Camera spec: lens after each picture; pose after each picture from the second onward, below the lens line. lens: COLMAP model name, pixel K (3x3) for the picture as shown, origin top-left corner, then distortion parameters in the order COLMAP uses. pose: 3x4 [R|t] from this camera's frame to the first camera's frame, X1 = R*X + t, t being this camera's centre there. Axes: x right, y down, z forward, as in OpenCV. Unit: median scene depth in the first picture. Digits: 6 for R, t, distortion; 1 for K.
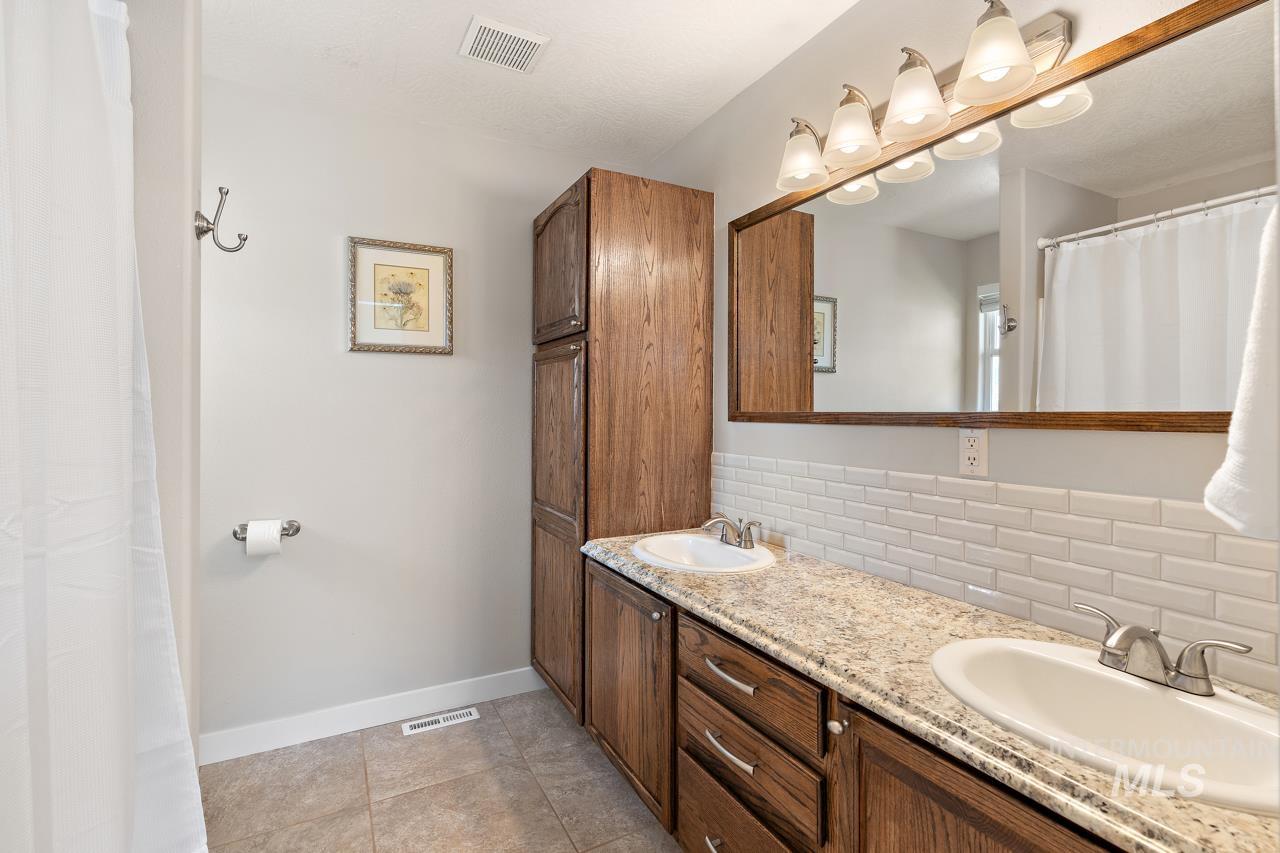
lens RADIAL K [[601.7, 0, 634.8], [0, 601.7, 408.9], [0, 0, 1]] dist [-0.001133, 0.000316]
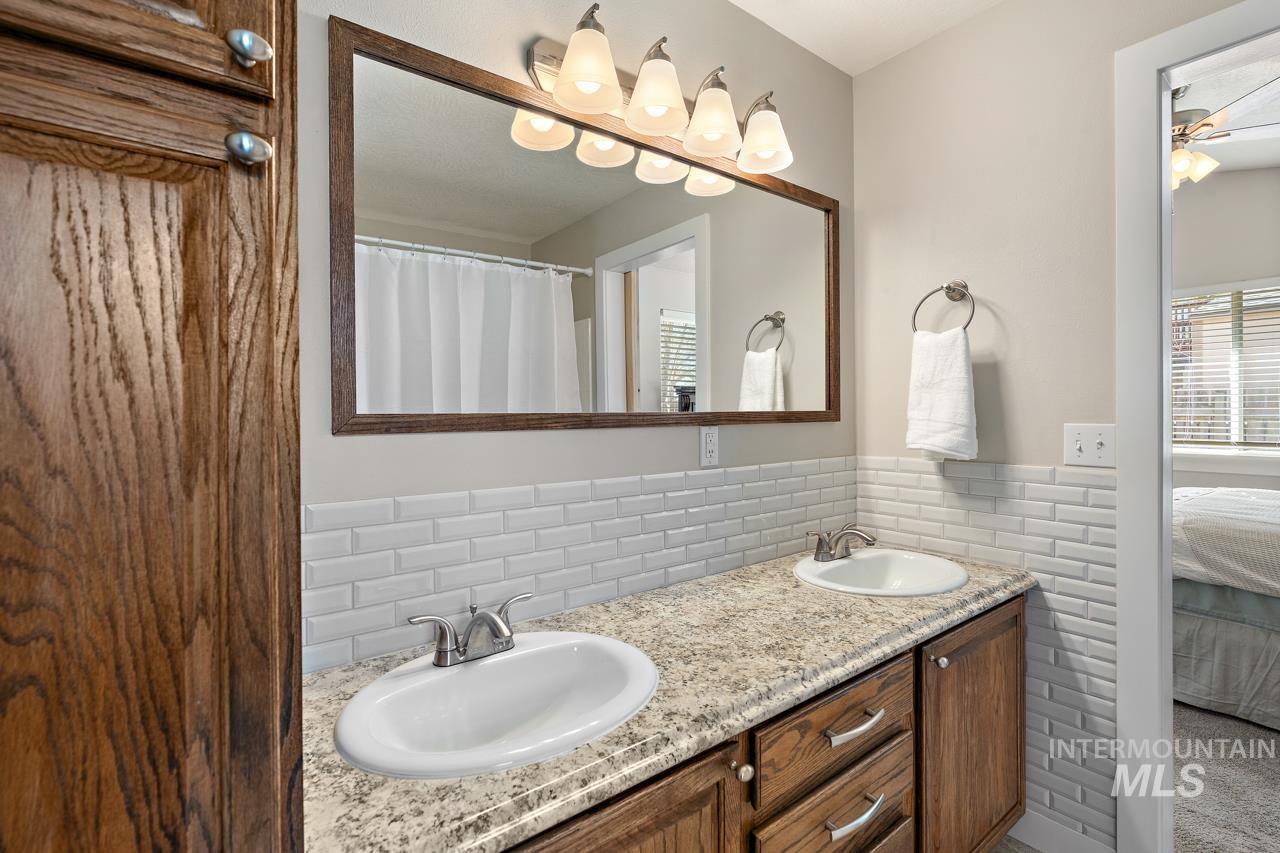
lens RADIAL K [[584.7, 0, 640.8], [0, 584.7, 421.8], [0, 0, 1]] dist [-0.001952, 0.000731]
pose [[-0.179135, -0.012011, 0.983751, -0.551012], [0.007109, 0.999884, 0.013502, 0.008153], [-0.983799, 0.009412, -0.179029, 1.366541]]
